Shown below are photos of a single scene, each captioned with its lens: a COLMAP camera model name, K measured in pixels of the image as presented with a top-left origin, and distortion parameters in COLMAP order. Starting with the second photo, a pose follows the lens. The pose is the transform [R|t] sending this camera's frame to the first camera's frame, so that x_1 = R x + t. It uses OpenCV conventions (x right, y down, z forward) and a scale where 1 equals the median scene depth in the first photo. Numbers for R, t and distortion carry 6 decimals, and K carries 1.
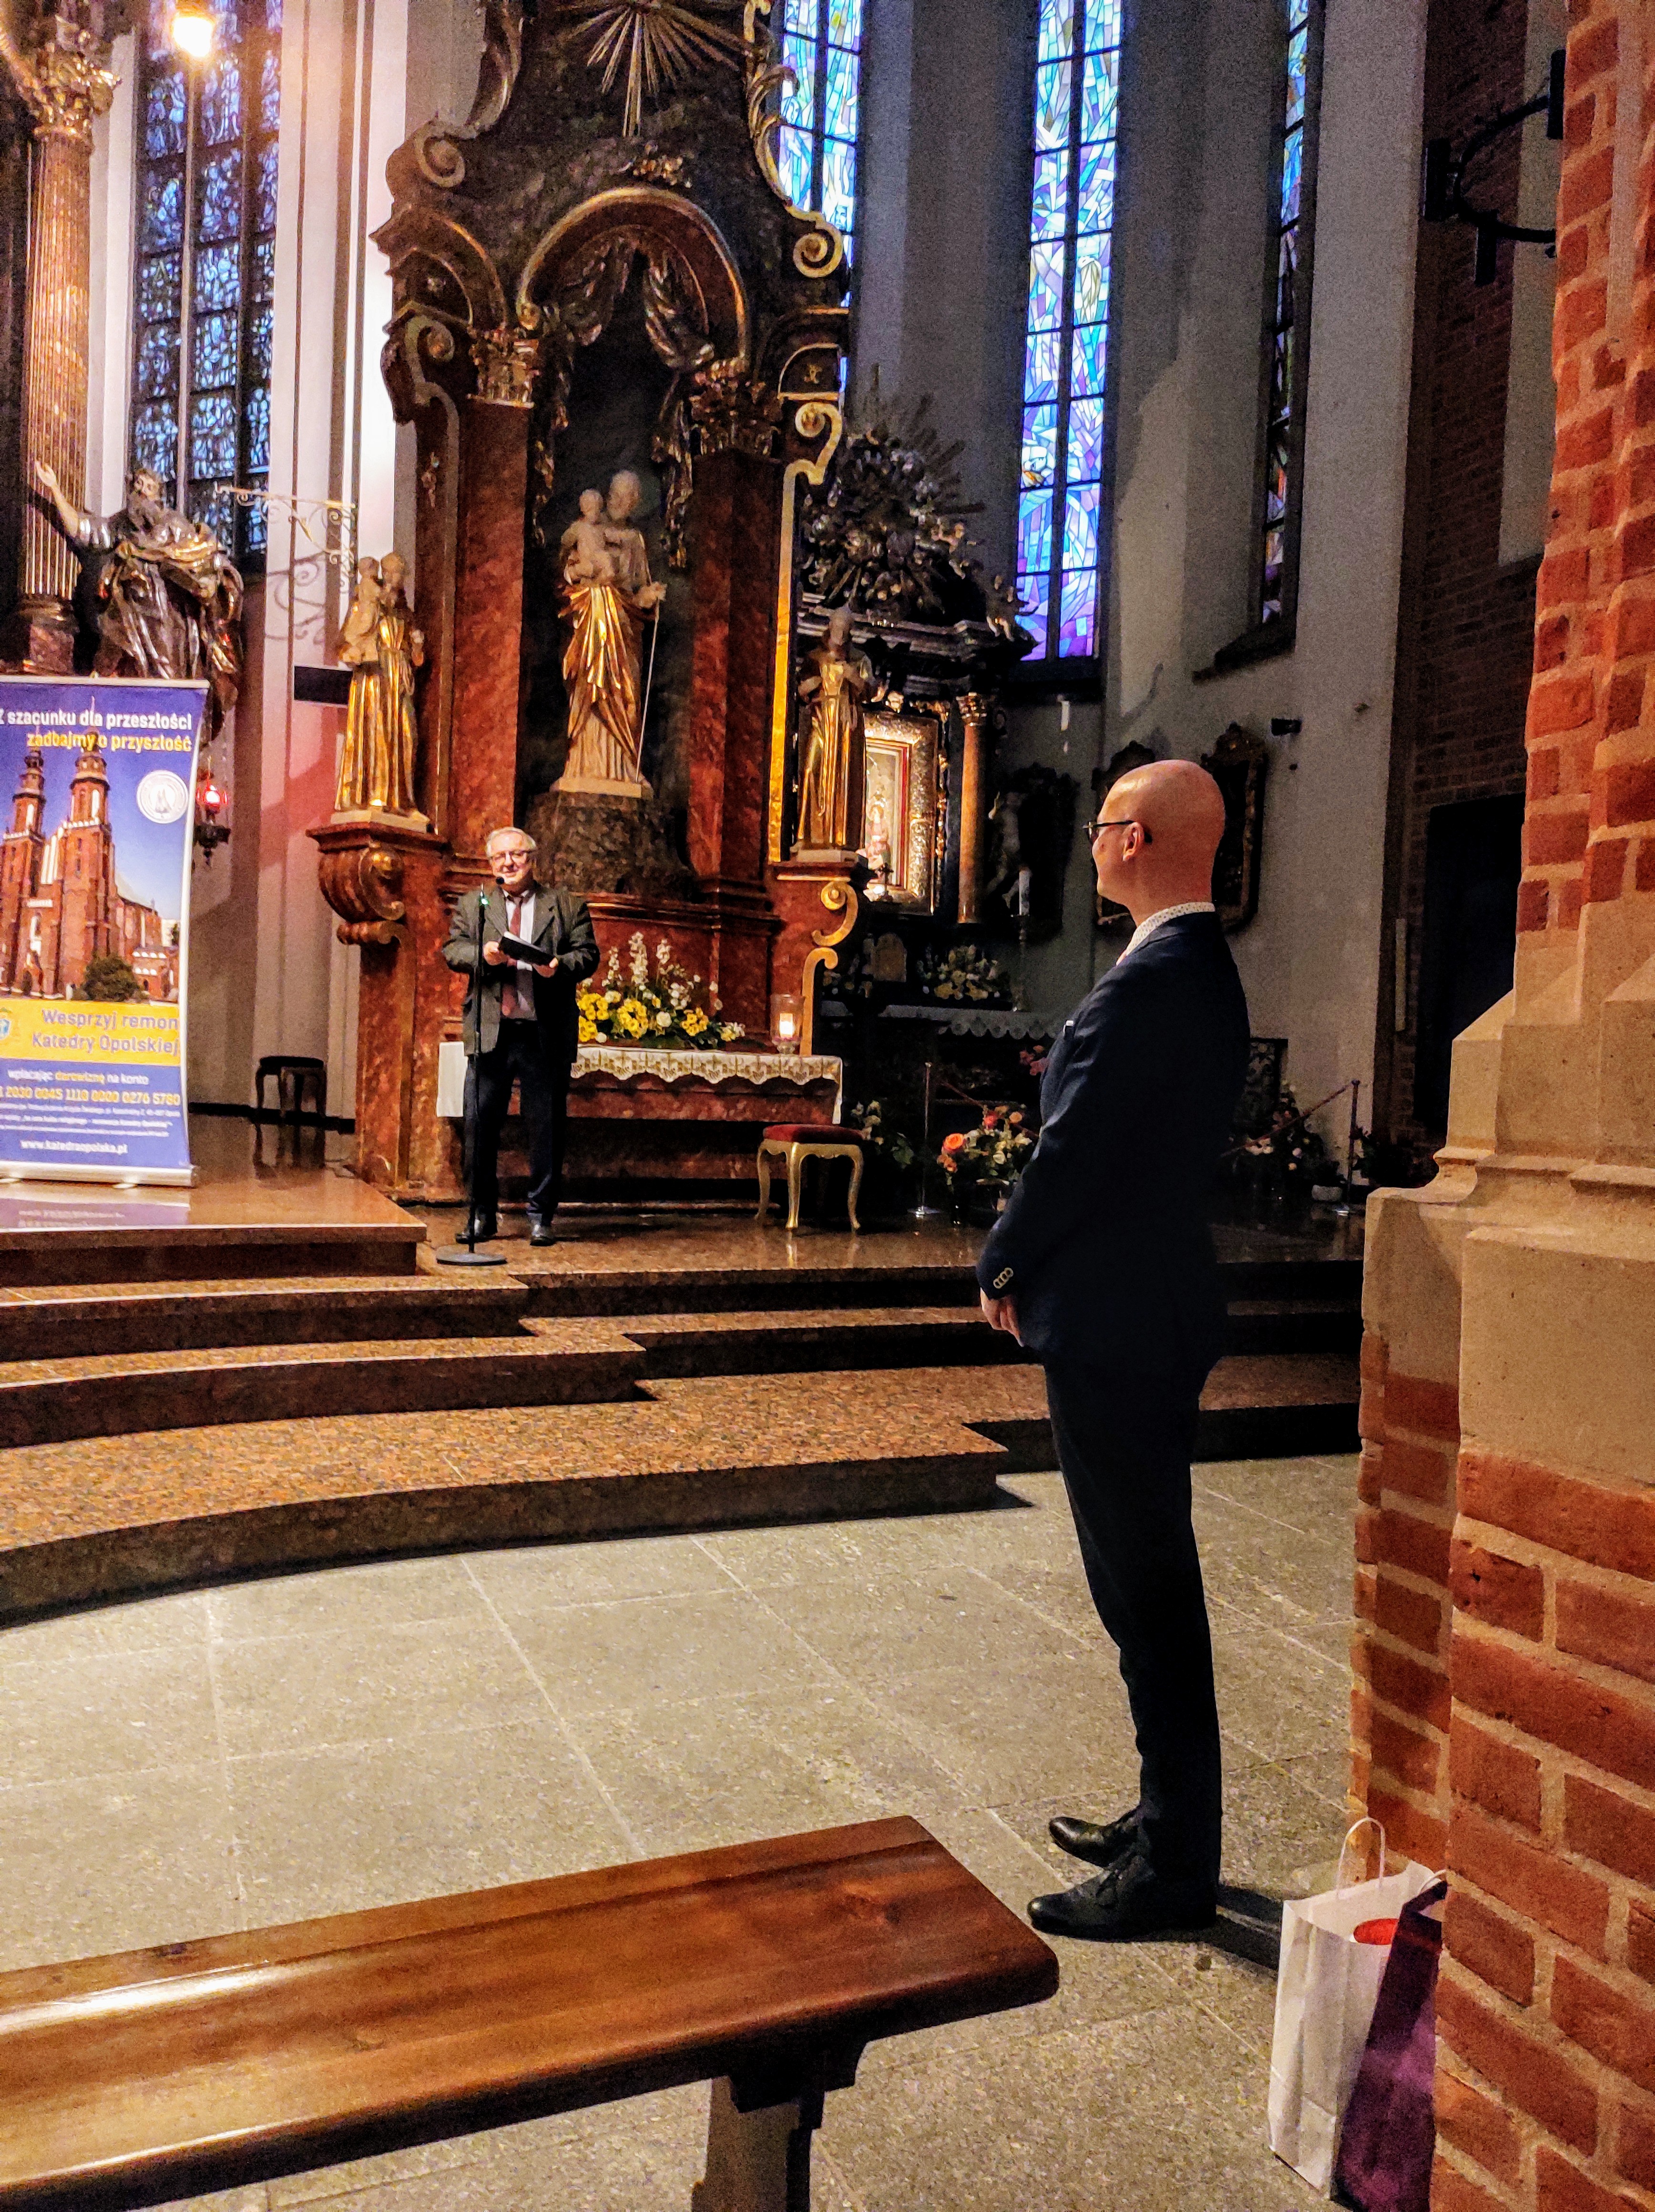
lens RADIAL K [[1623.3, 0, 817.0], [0, 1623.3, 1104.7], [0, 0, 1]] dist [0.062739, -0.064246]
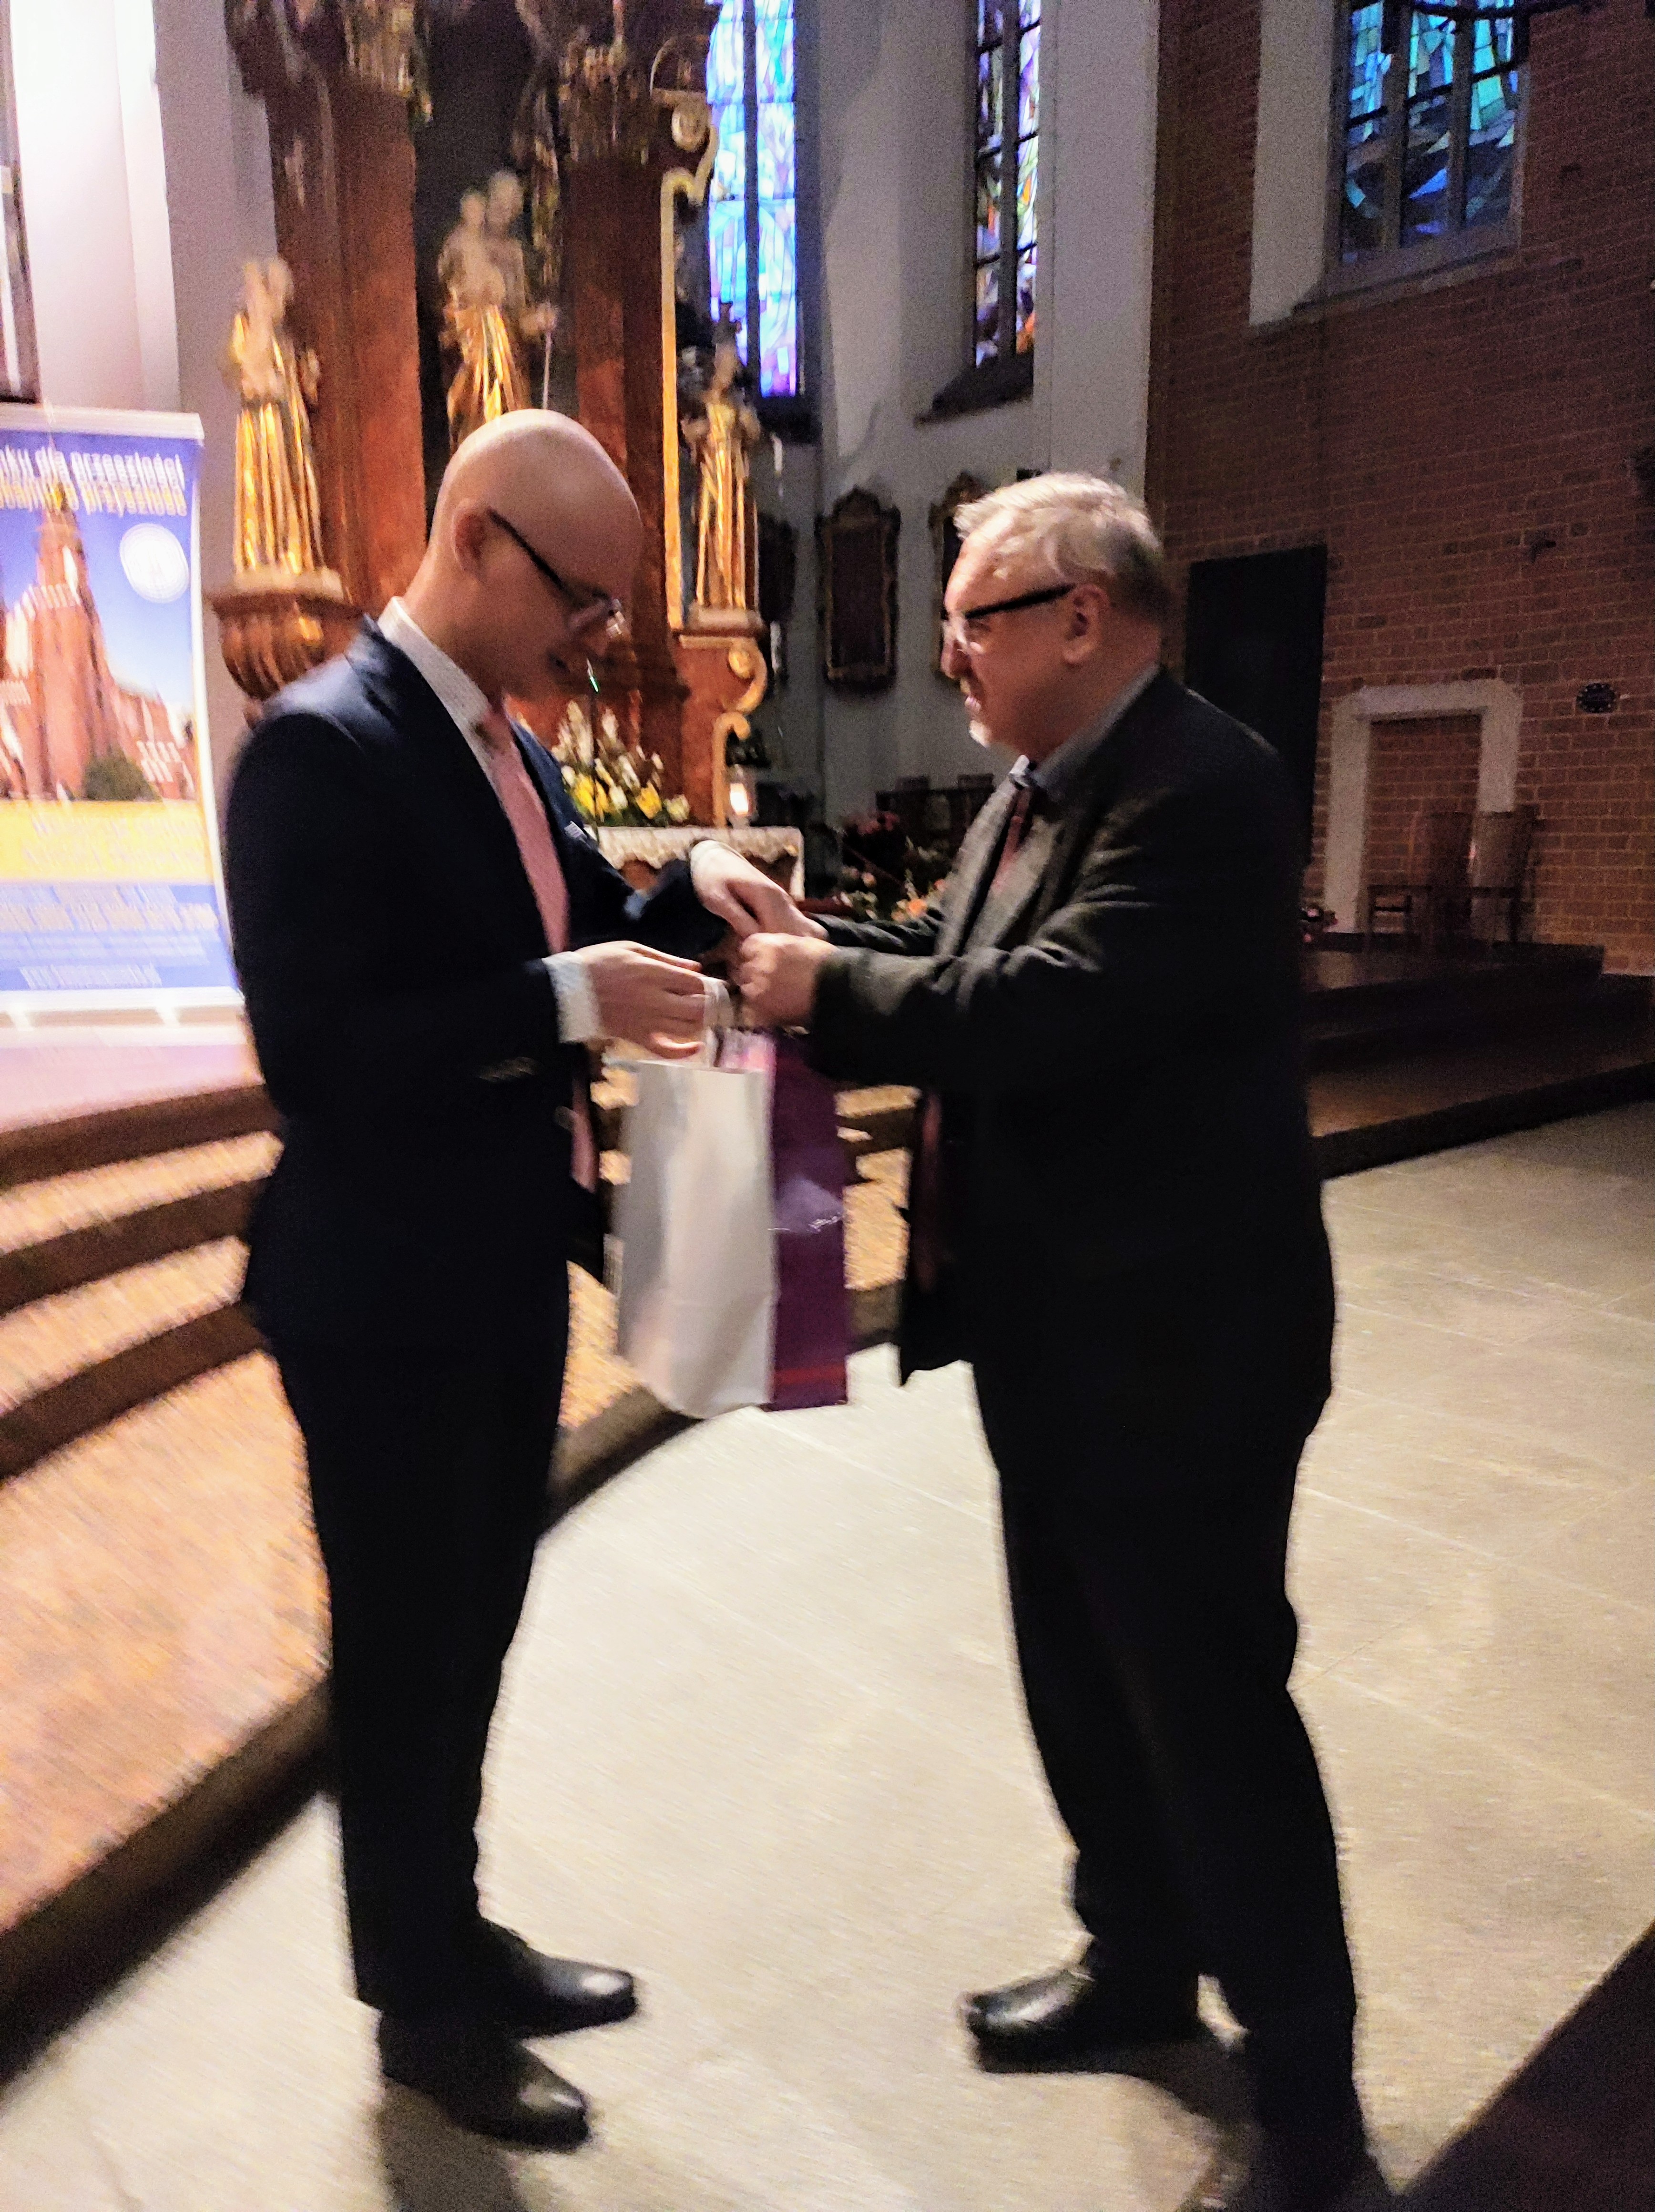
lens RADIAL K [[1624.4, 0, 822.4], [0, 1624.4, 1114.6], [0, 0, 1]] dist [0.061013, -0.070706]
pose [[0.946537, -0.099714, 0.306797, -0.226556], [0.049805, 0.984797, 0.166415, -0.017172], [-0.318727, -0.142238, 0.937113, 0.023686]]
